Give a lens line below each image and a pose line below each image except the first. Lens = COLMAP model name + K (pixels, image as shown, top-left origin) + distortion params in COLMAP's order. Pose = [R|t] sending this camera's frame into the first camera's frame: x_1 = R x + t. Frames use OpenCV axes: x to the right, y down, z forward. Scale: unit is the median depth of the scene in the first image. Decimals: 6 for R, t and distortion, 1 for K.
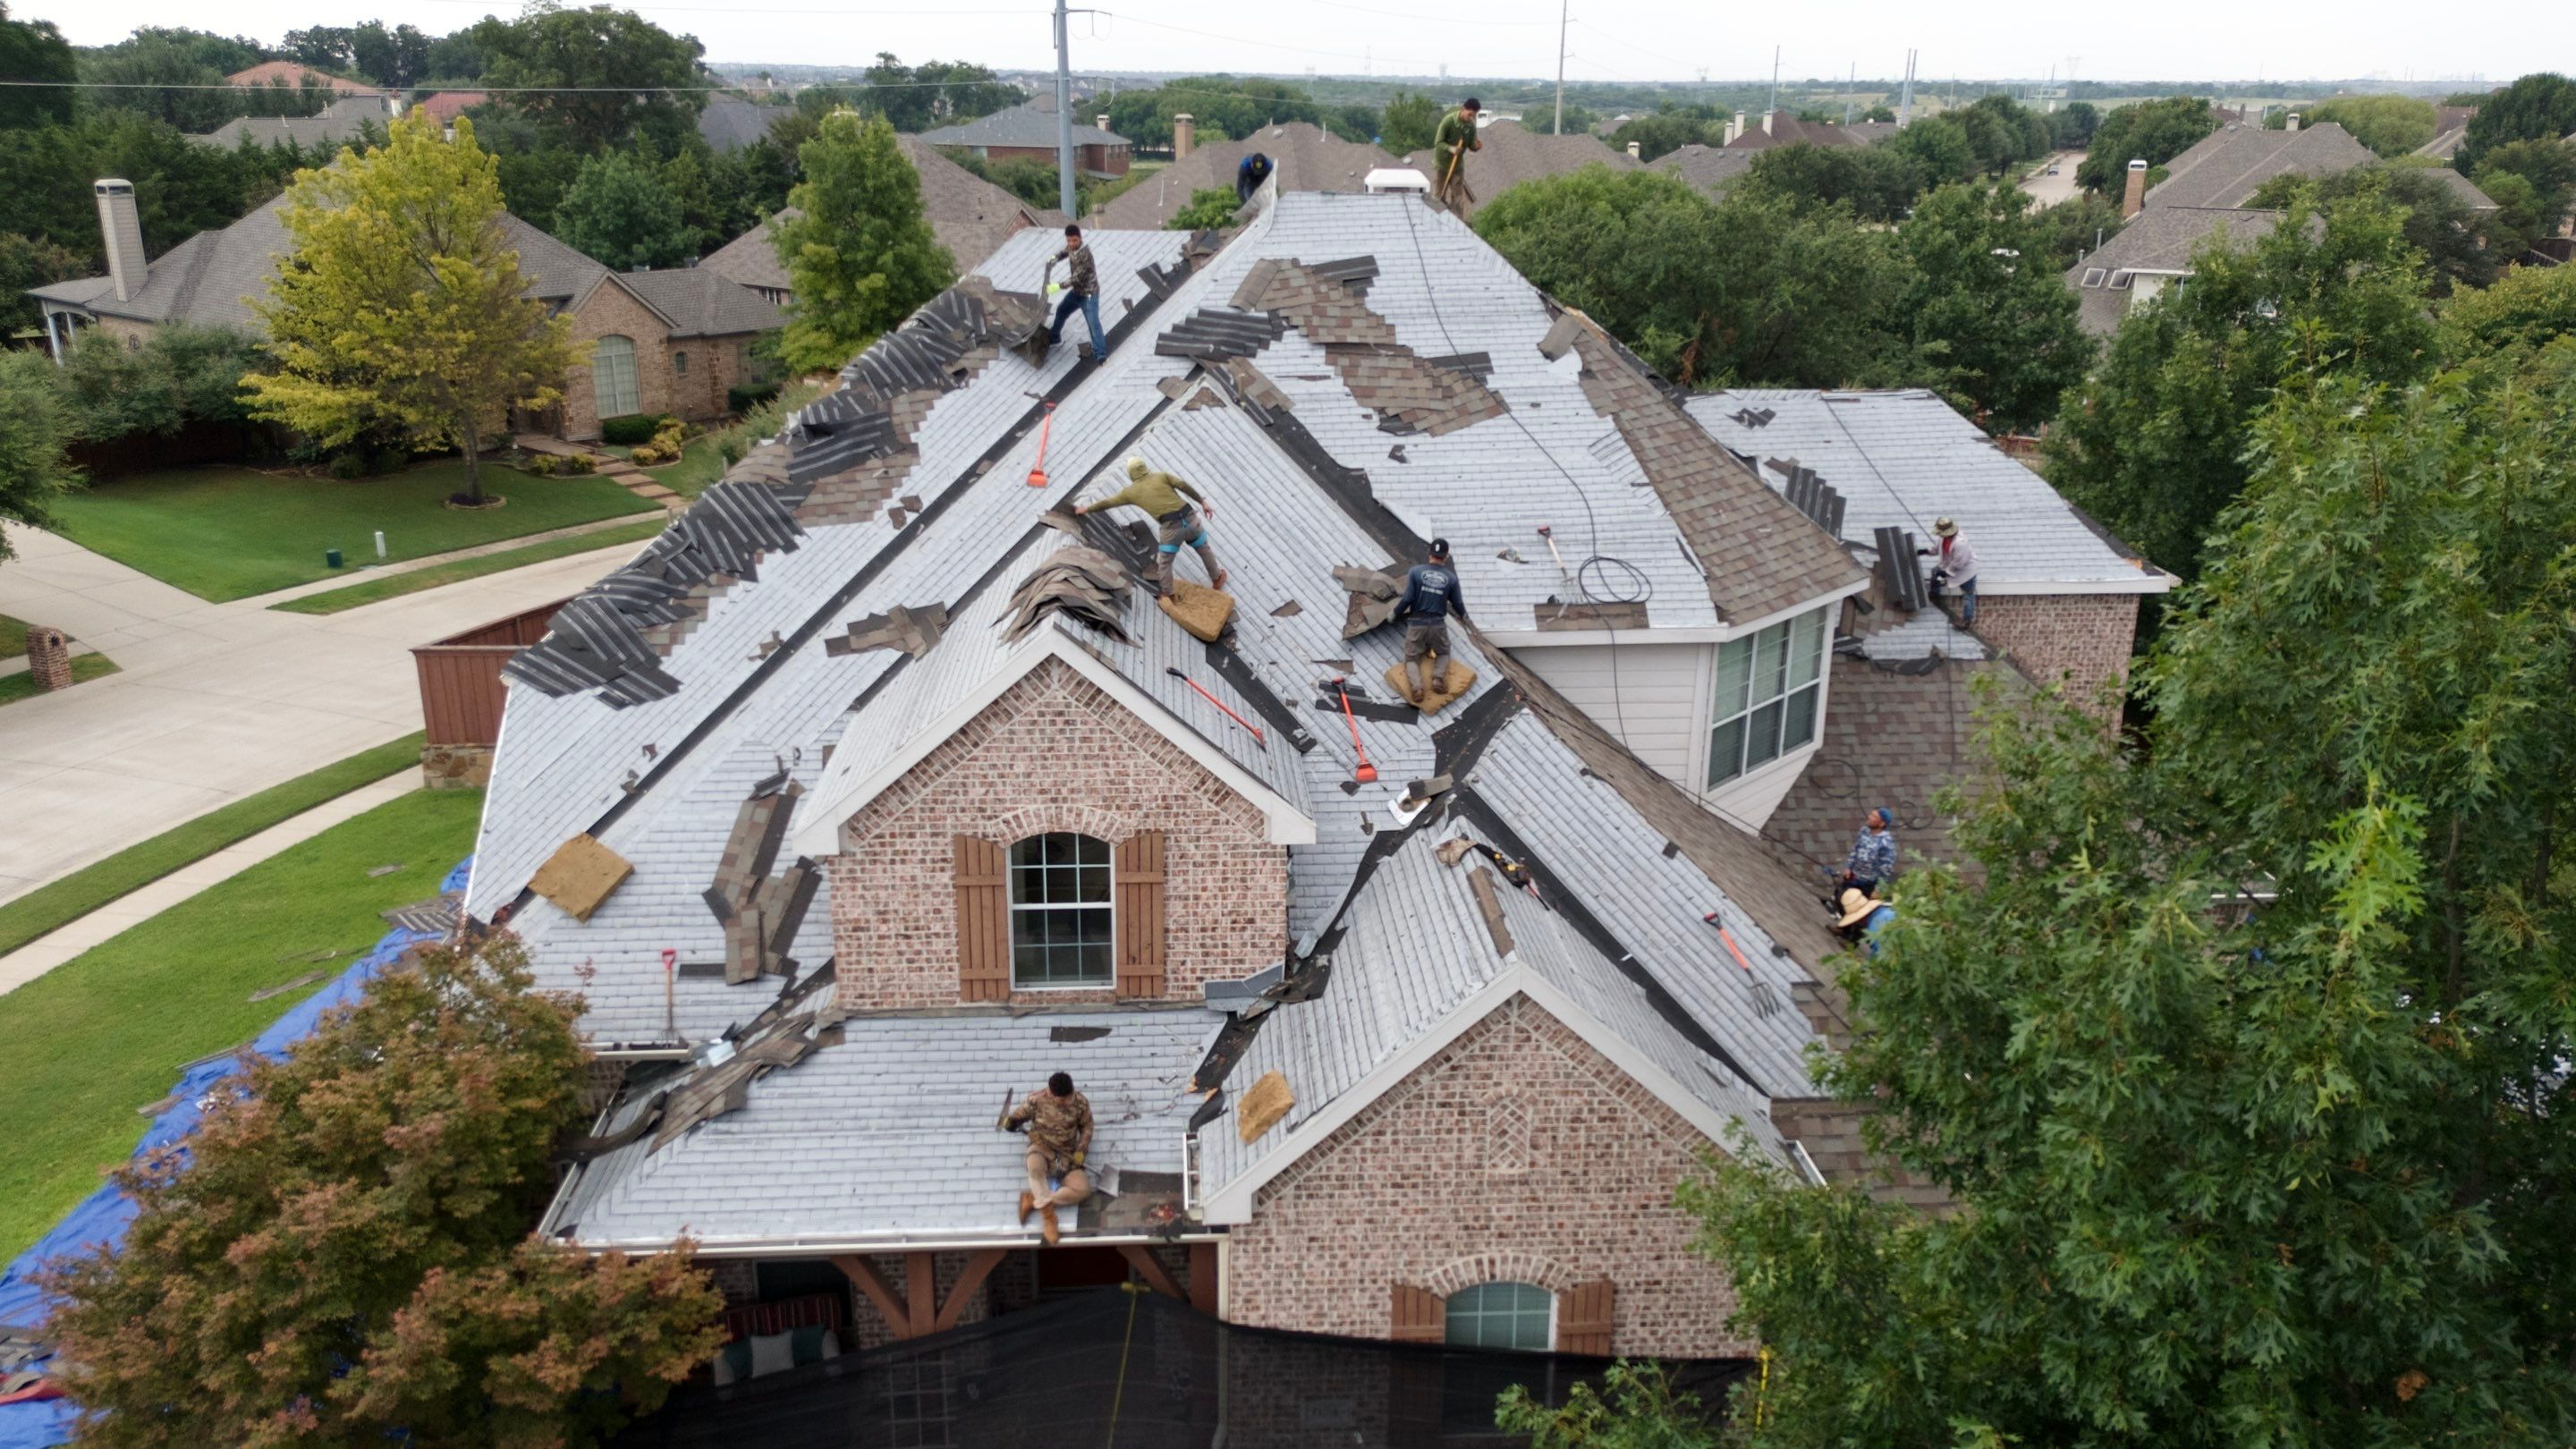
lens RADIAL K [[1870.4, 0, 1282.7], [0, 1870.4, 729.6], [0, 0, 1]] dist [0.052116, -0.042139]
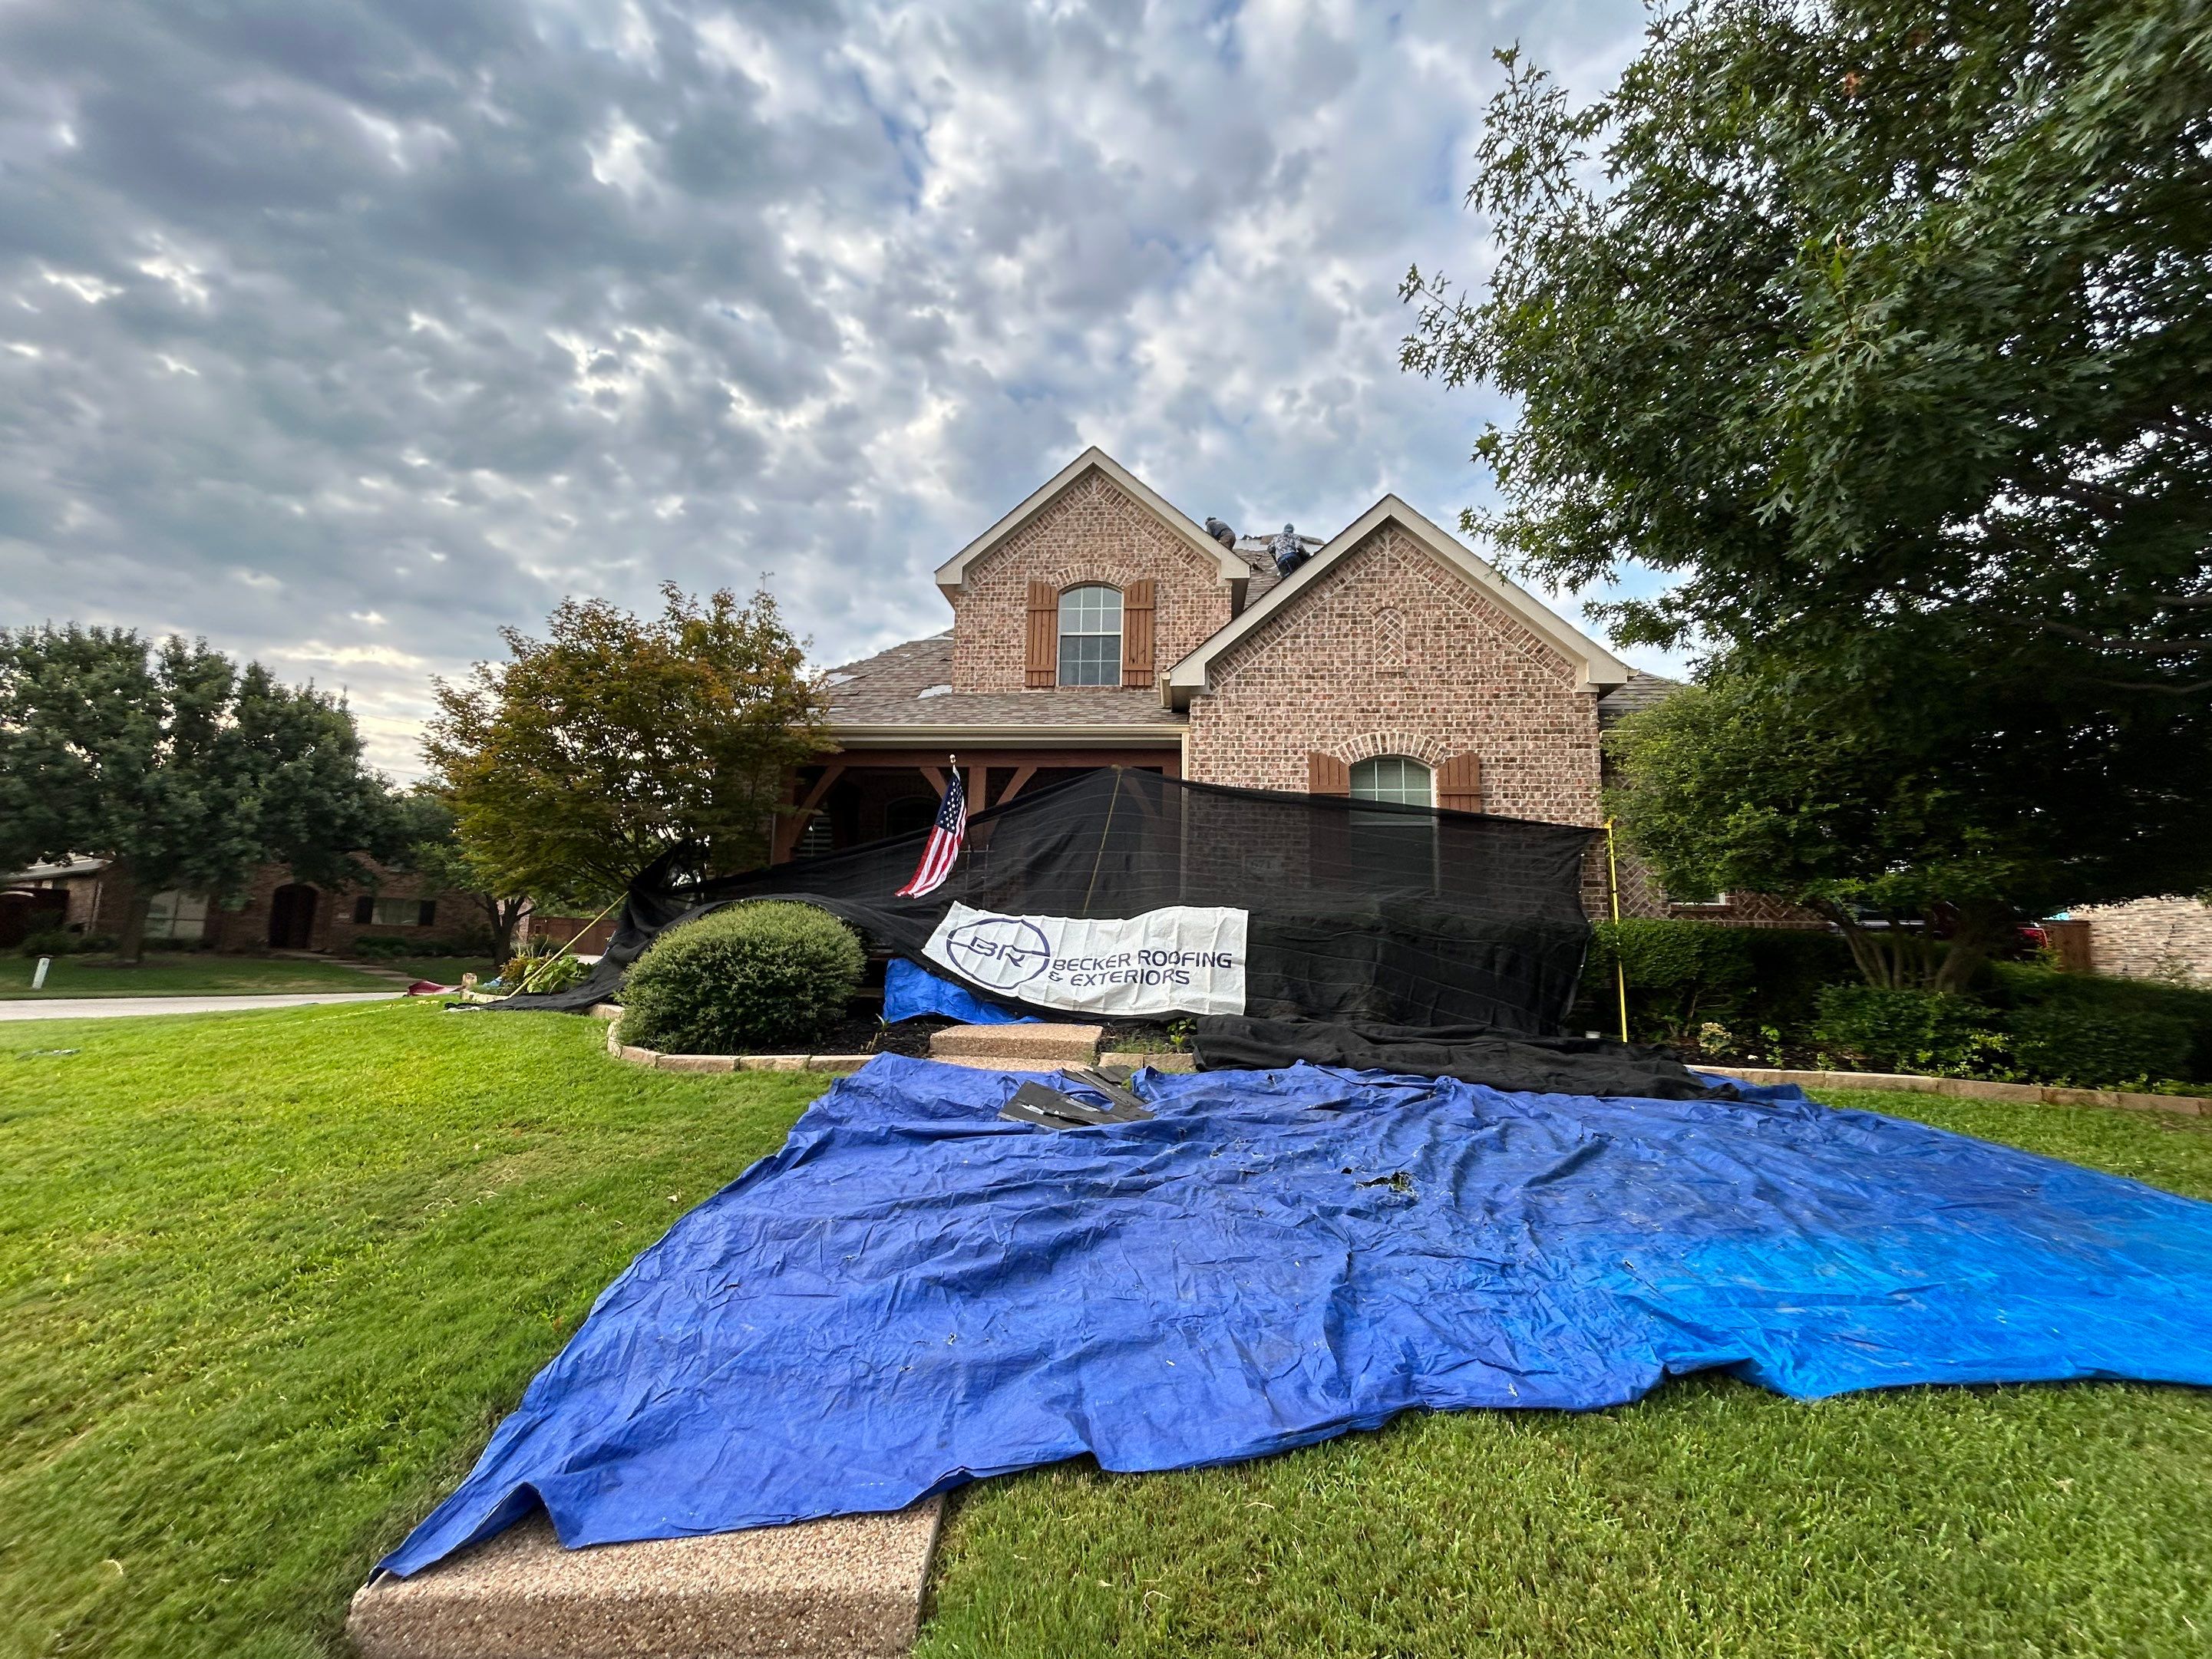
lens RADIAL K [[896.6, 0, 1098.9], [0, 896.6, 840.4], [0, 0, 1]] dist [-0.000062, -0.000024]
pose [[0.988410, -0.005698, -0.151703, 0.005377], [-0.060819, 0.900735, -0.430091, 0.593451], [0.139095, 0.434333, 0.889948, 0.392527]]
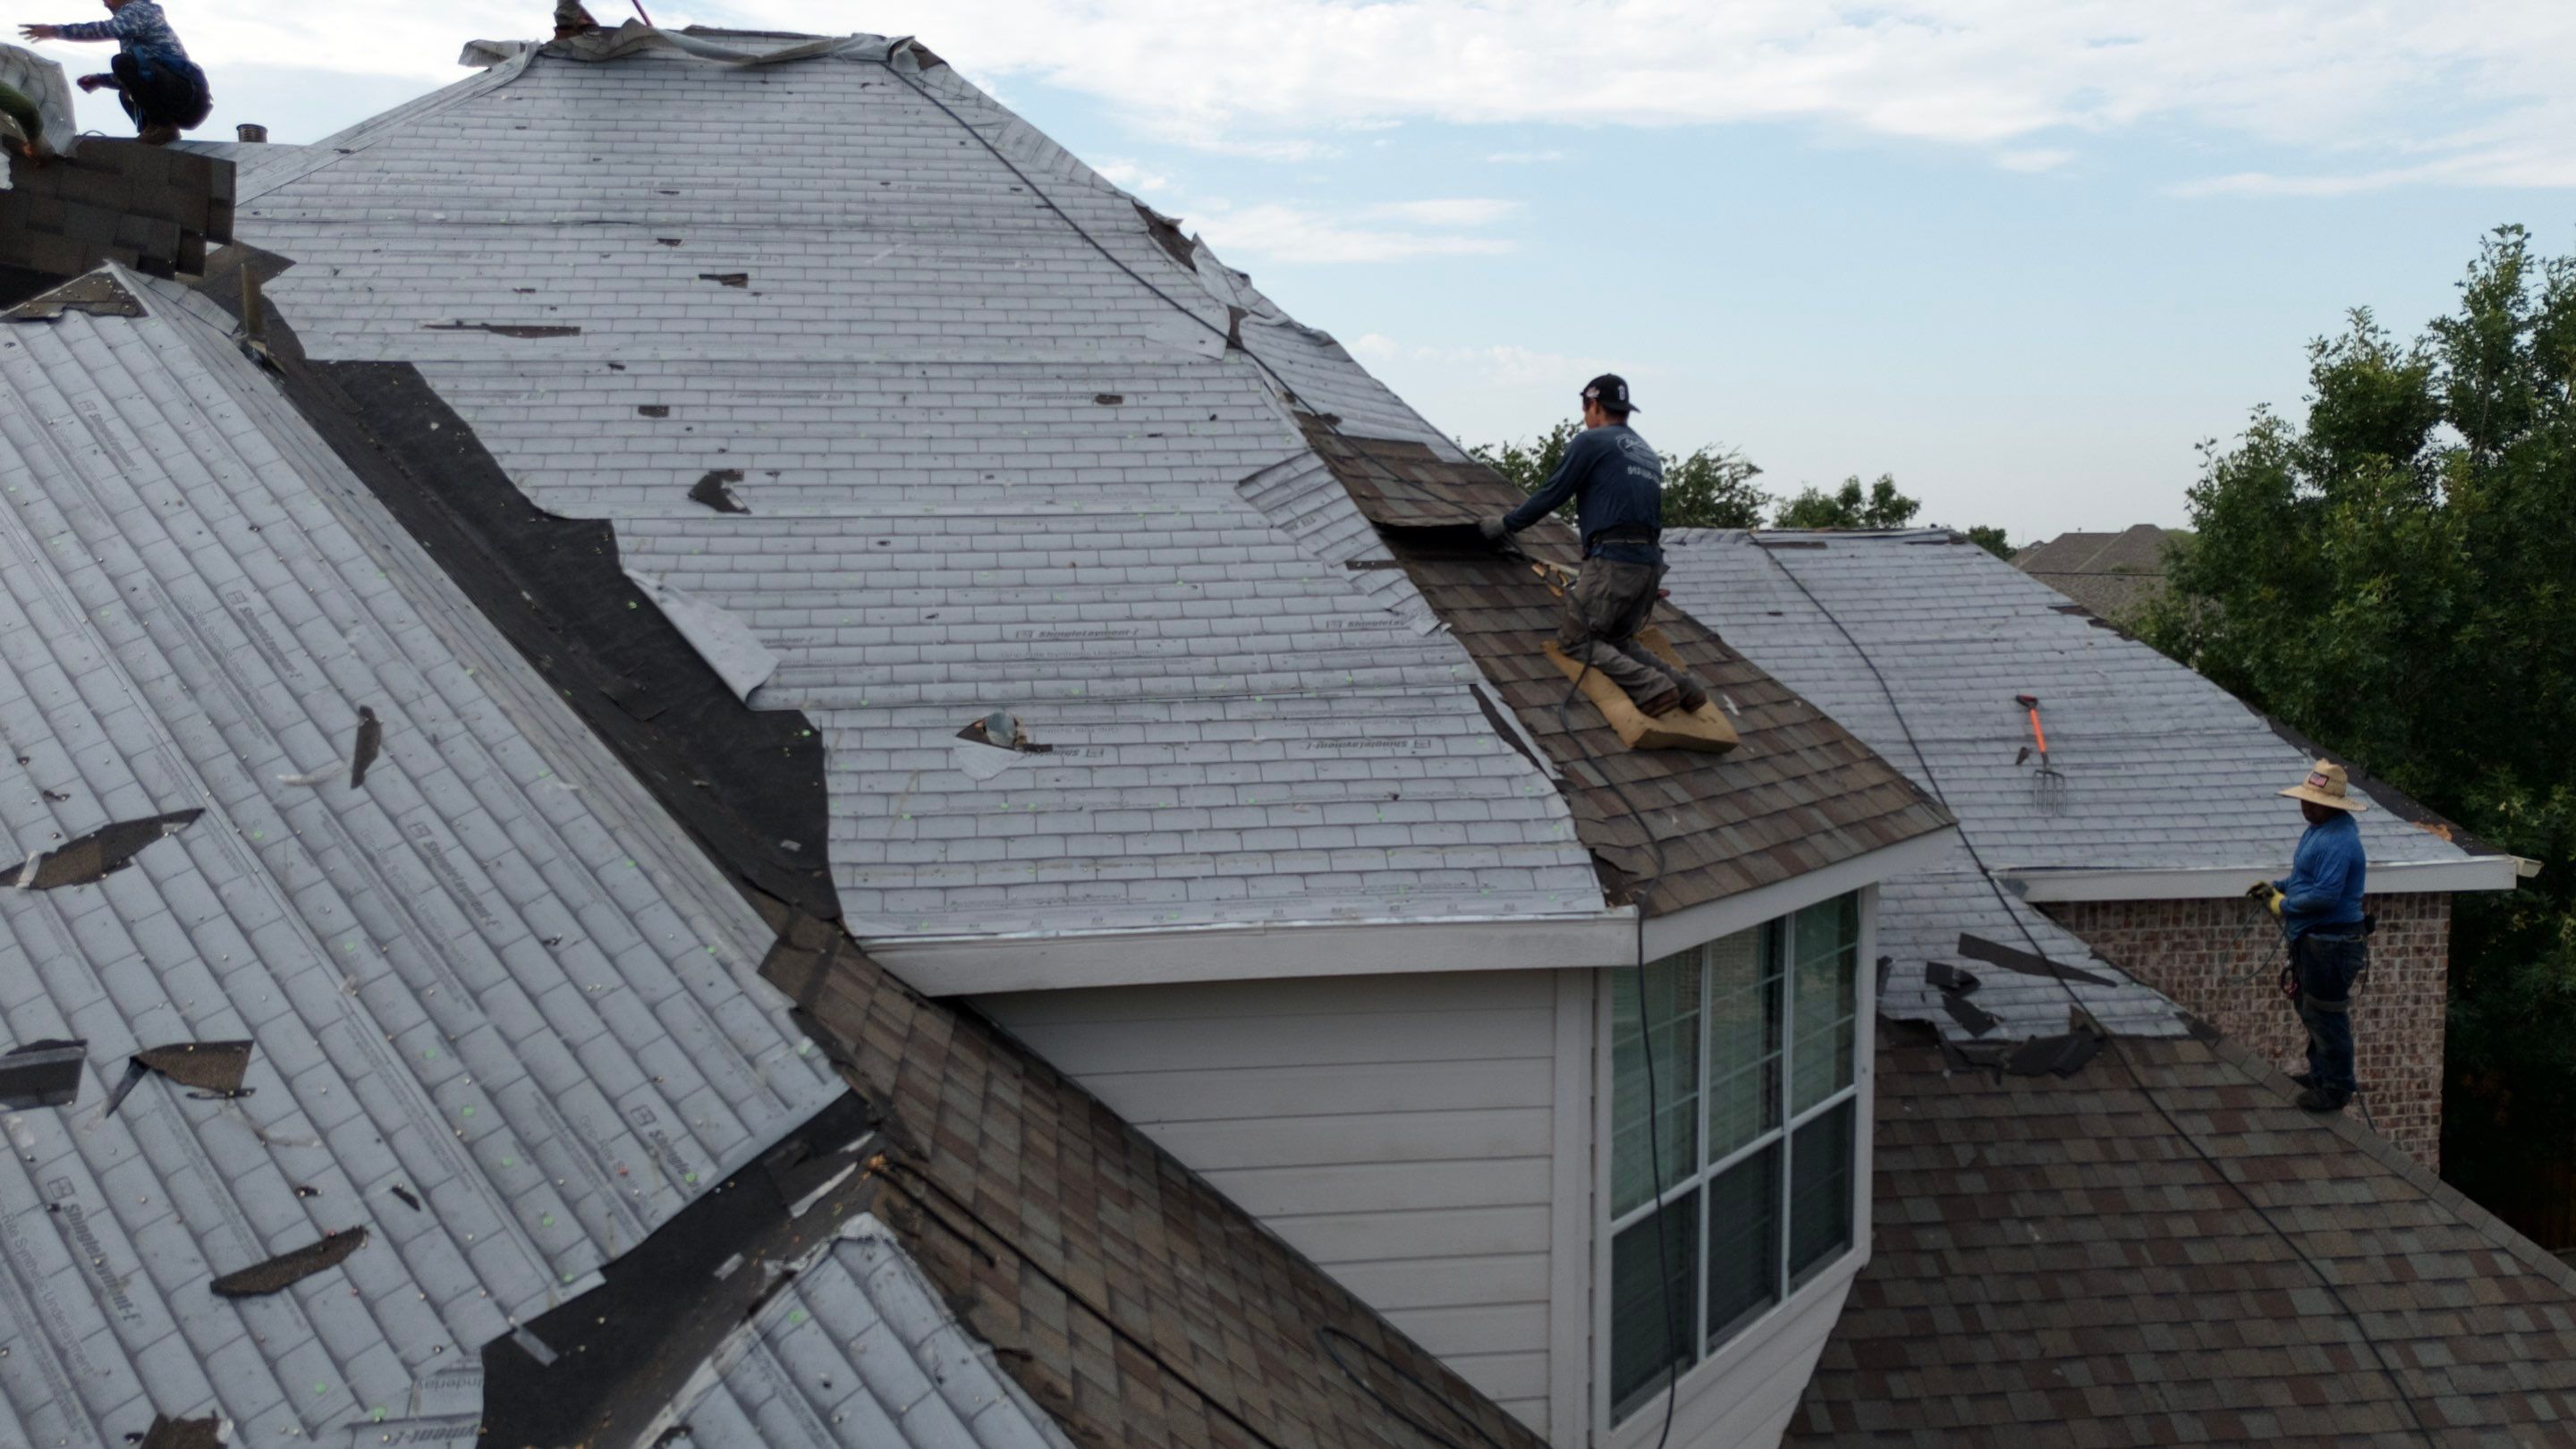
lens RADIAL K [[1870.4, 0, 1281.8], [0, 1870.4, 716.4], [0, 0, 1]] dist [0.052116, -0.042139]
pose [[0.996647, -0.013174, 0.080749, 0.180587], [0.032358, 0.969951, -0.241139, -0.014651], [-0.075146, 0.242943, 0.967125, 0.821500]]
